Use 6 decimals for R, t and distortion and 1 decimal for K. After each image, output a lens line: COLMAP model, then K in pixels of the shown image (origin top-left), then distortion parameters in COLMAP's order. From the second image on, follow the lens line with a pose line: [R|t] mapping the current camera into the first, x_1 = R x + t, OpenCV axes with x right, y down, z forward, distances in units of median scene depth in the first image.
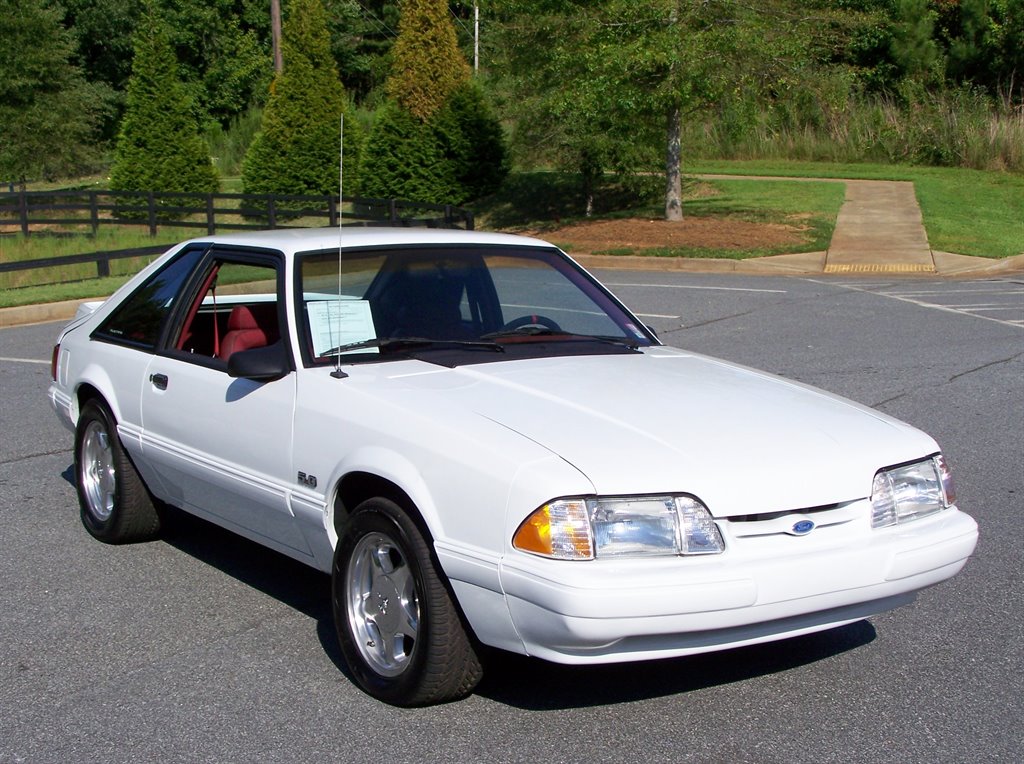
lens RADIAL K [[1486.2, 0, 518.3], [0, 1486.2, 432.8], [0, 0, 1]] dist [-0.022387, 0.000000]
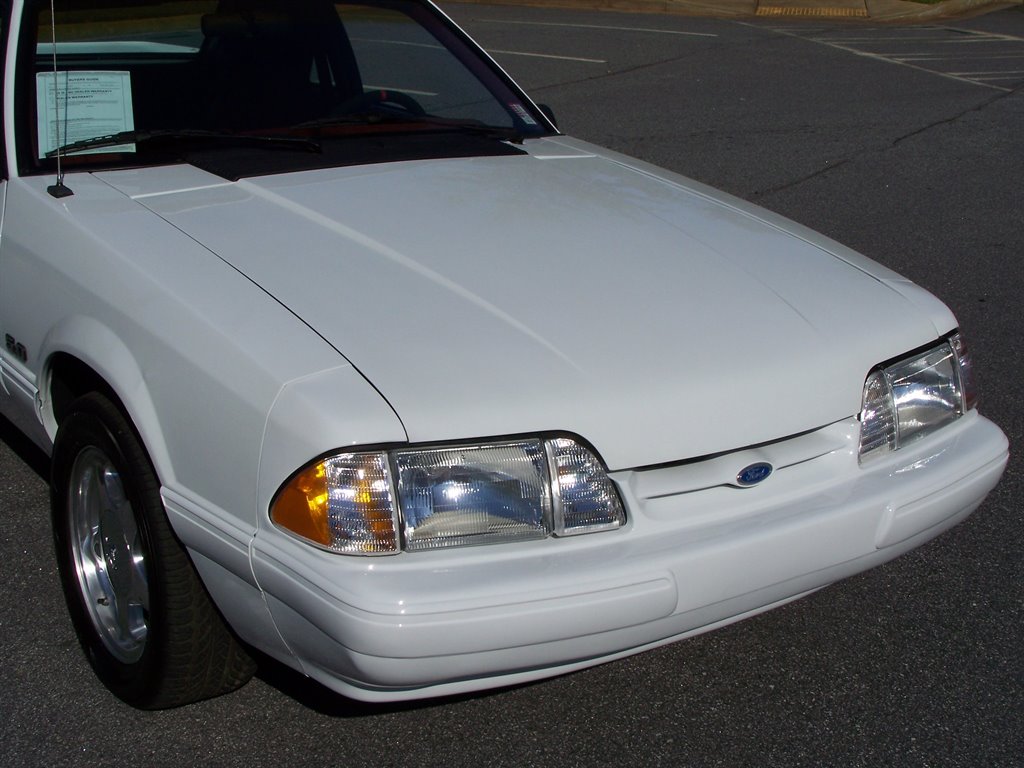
lens RADIAL K [[1496.5, 0, 490.3], [0, 1496.5, 413.1], [0, 0, 1]] dist [-0.041949, 0.000000]
pose [[0.999366, 0.008946, 0.034453, 0.050265], [-0.014198, 0.987757, 0.155352, -0.047938], [-0.032642, -0.155743, 0.987258, 0.327502]]
